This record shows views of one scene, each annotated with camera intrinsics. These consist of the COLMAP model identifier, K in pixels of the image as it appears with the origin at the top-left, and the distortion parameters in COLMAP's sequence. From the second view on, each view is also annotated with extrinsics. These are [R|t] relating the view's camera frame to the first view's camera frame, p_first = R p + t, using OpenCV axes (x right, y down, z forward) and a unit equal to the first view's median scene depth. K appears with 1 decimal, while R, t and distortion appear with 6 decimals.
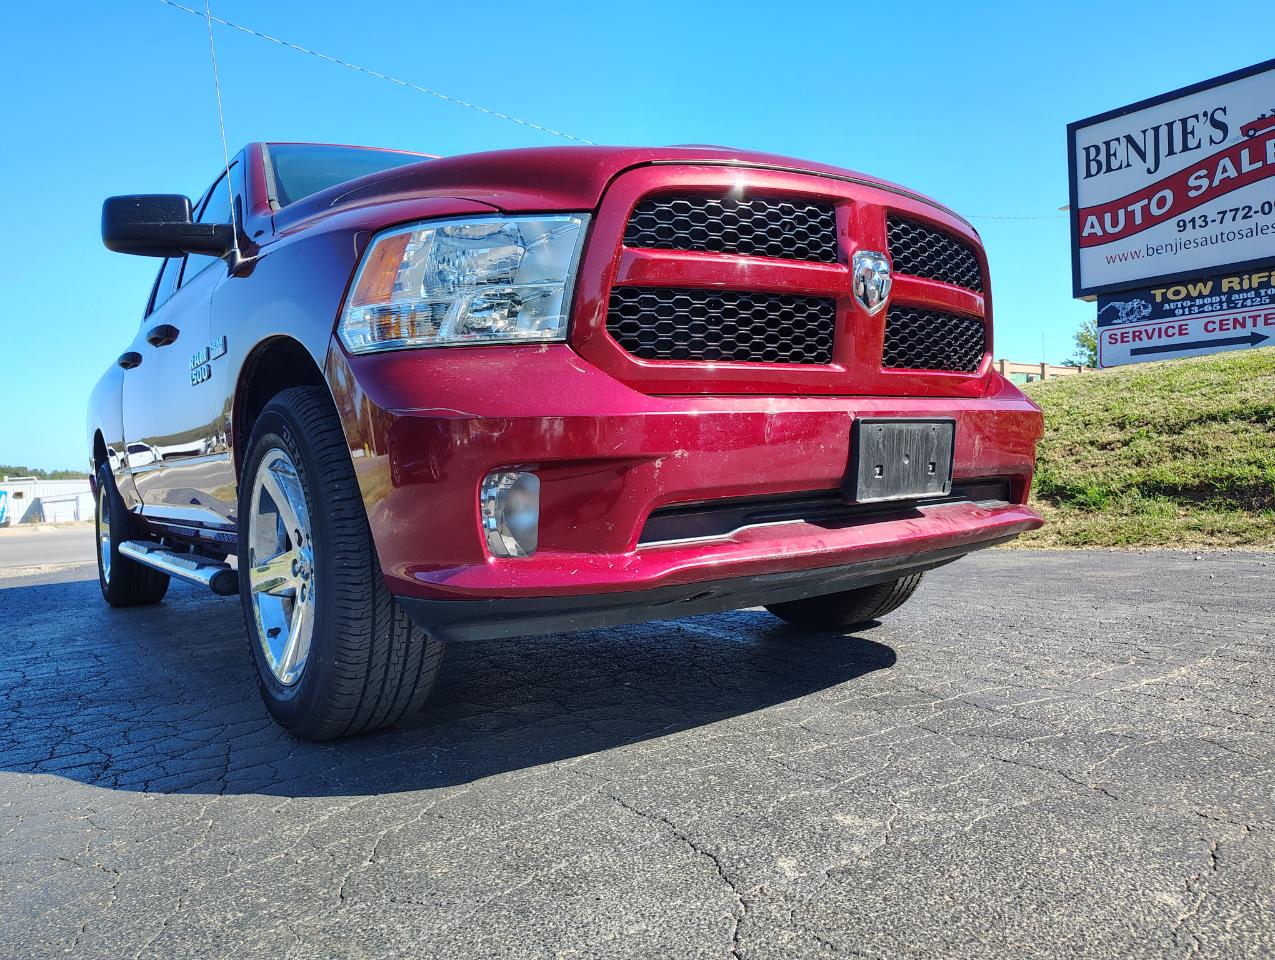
lens RADIAL K [[889.0, 0, 640.1], [0, 889.0, 465.8], [0, 0, 1]] dist [0.009959, -0.013818]
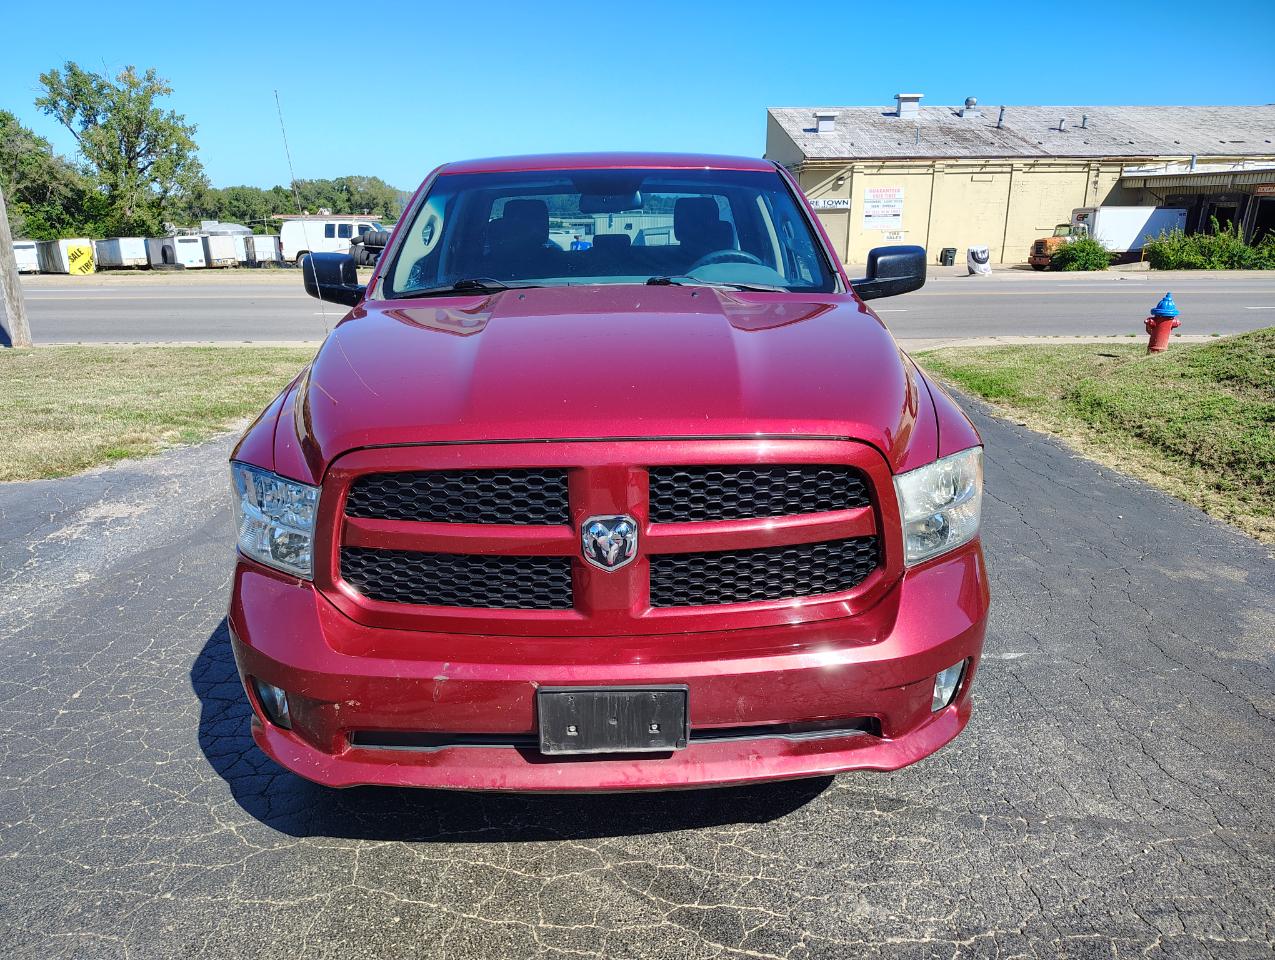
lens RADIAL K [[889.0, 0, 641.2], [0, 889.0, 468.9], [0, 0, 1]] dist [0.009959, -0.013818]
pose [[0.818937, 0.193558, -0.540257, 0.816692], [-0.029390, 0.954315, 0.297353, -0.586920], [0.573131, -0.227635, 0.787213, 0.267652]]
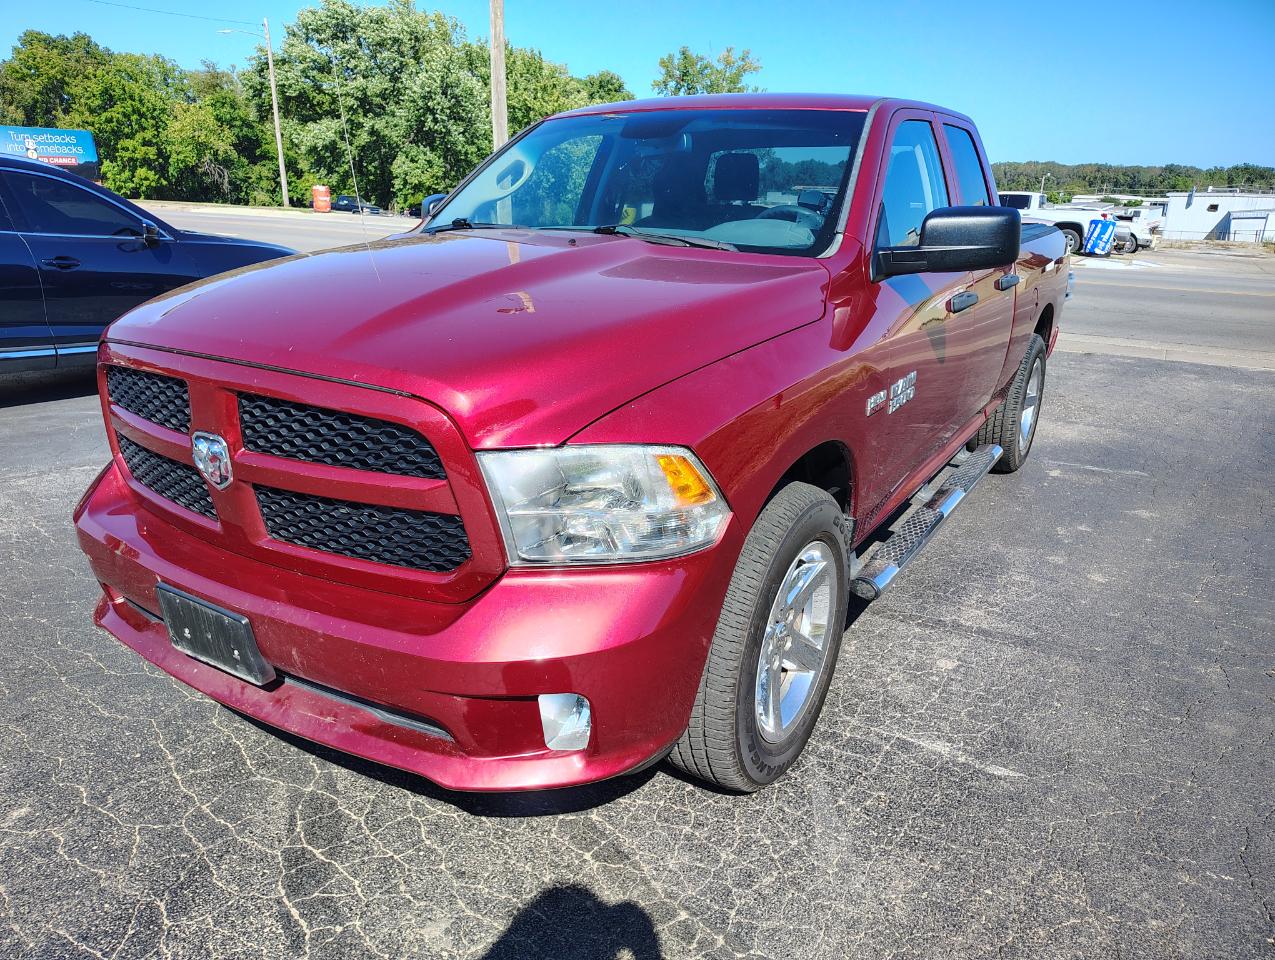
lens RADIAL K [[889.0, 0, 636.6], [0, 889.0, 481.7], [0, 0, 1]] dist [0.009959, -0.013818]
pose [[0.367394, 0.339750, -0.865790, 1.326298], [-0.032443, 0.935006, 0.353145, -0.561096], [0.929499, -0.101655, 0.354538, 1.101786]]
